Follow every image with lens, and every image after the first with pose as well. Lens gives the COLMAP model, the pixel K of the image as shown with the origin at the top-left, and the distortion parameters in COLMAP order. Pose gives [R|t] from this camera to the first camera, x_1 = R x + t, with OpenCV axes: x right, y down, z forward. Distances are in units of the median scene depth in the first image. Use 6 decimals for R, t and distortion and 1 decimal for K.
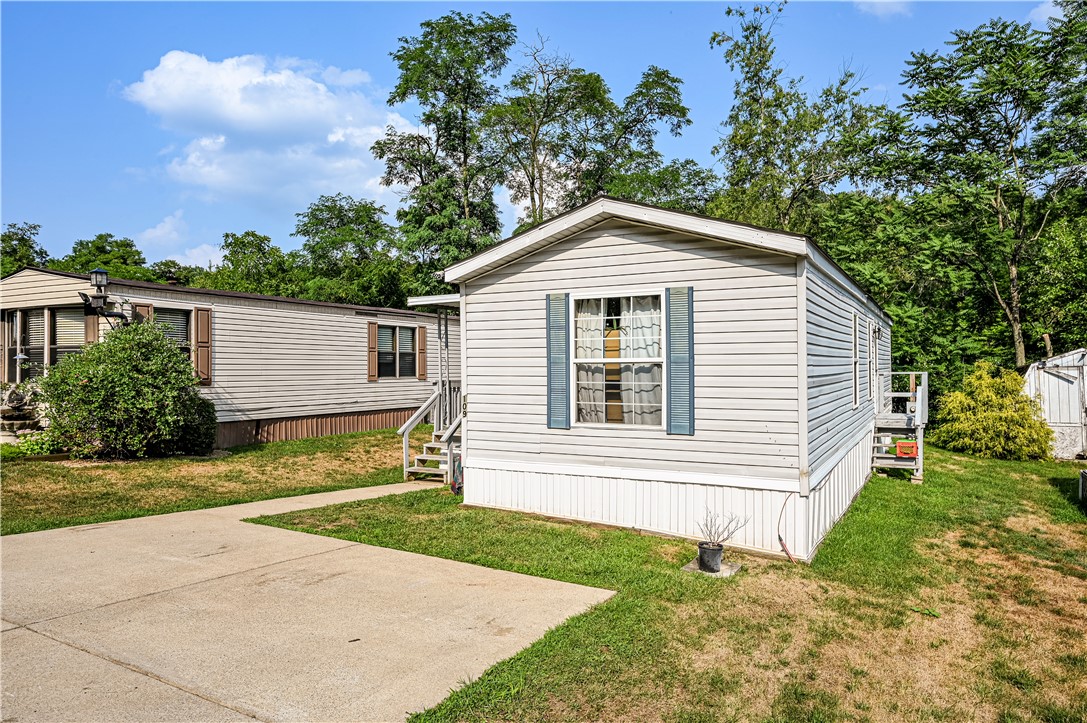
lens RADIAL K [[718.8, 0, 539.4], [0, 718.8, 354.1], [0, 0, 1]] dist [-0.005112, 0.000103]
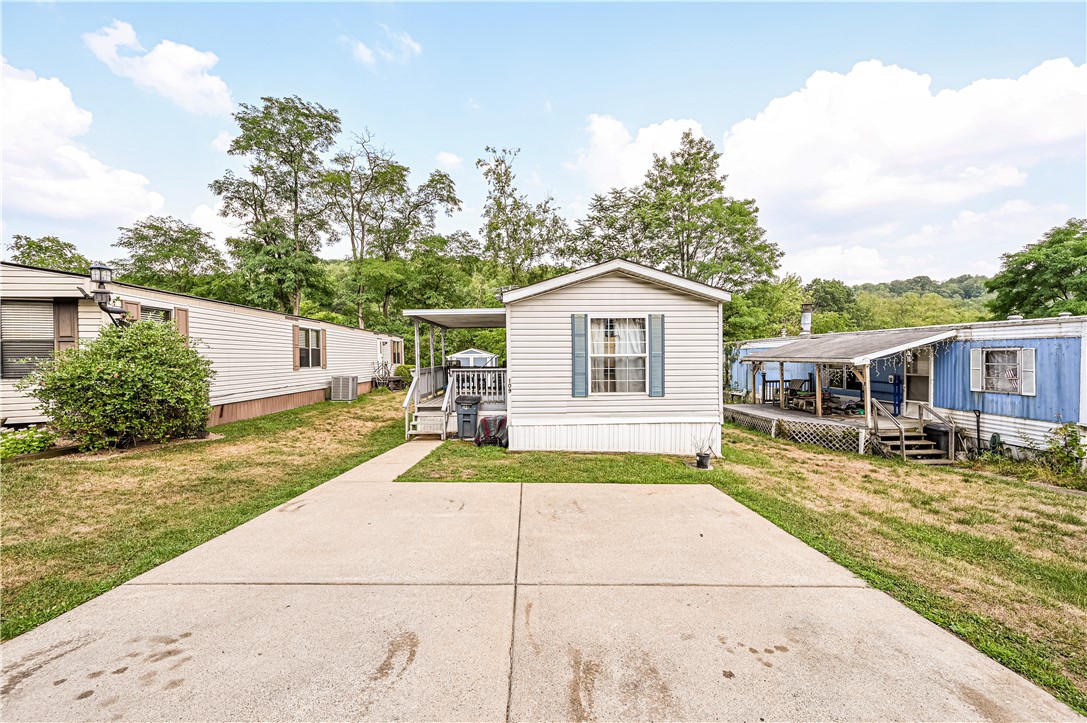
lens RADIAL K [[433.7, 0, 544.6], [0, 433.7, 357.5], [0, 0, 1]] dist [-0.001326, -0.000150]
pose [[0.855229, -0.002298, 0.518244, -0.367431], [-0.005732, 0.999887, 0.013893, 0.000608], [-0.518218, -0.014852, 0.855120, 0.133898]]
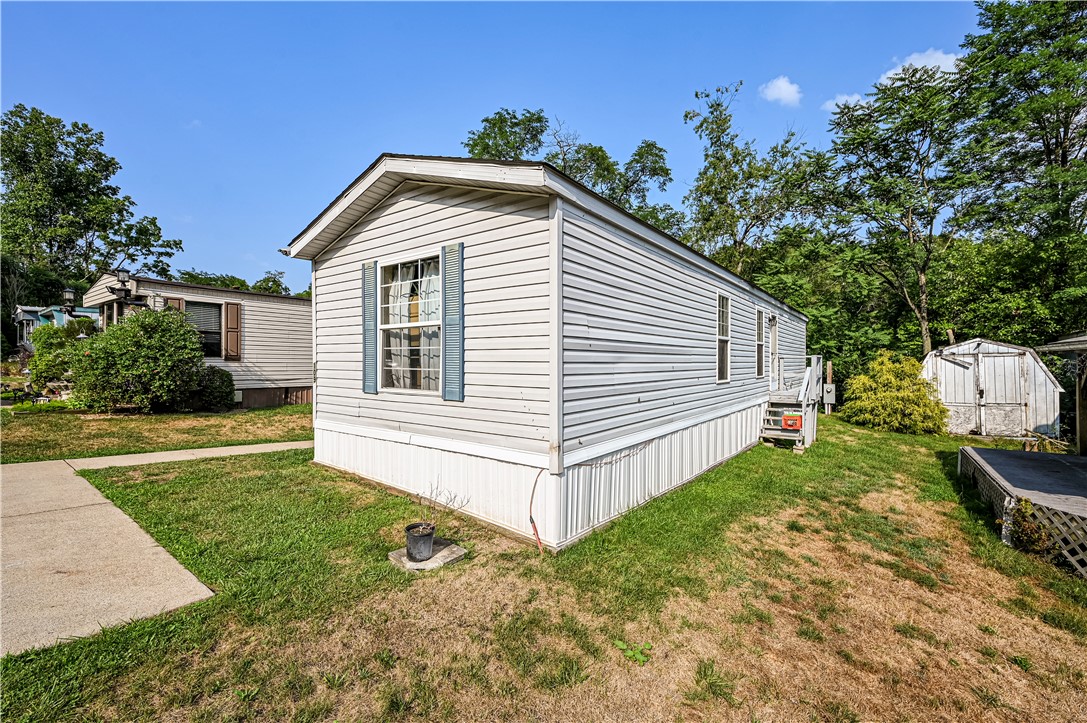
lens RADIAL K [[457.2, 0, 543.5], [0, 457.2, 361.5], [0, 0, 1]] dist [-0.001756, -0.000273]
pose [[0.990387, 0.008286, -0.138078, 0.241768], [-0.006038, 0.999842, 0.016692, 0.030095], [0.138194, -0.015698, 0.990281, 0.256037]]
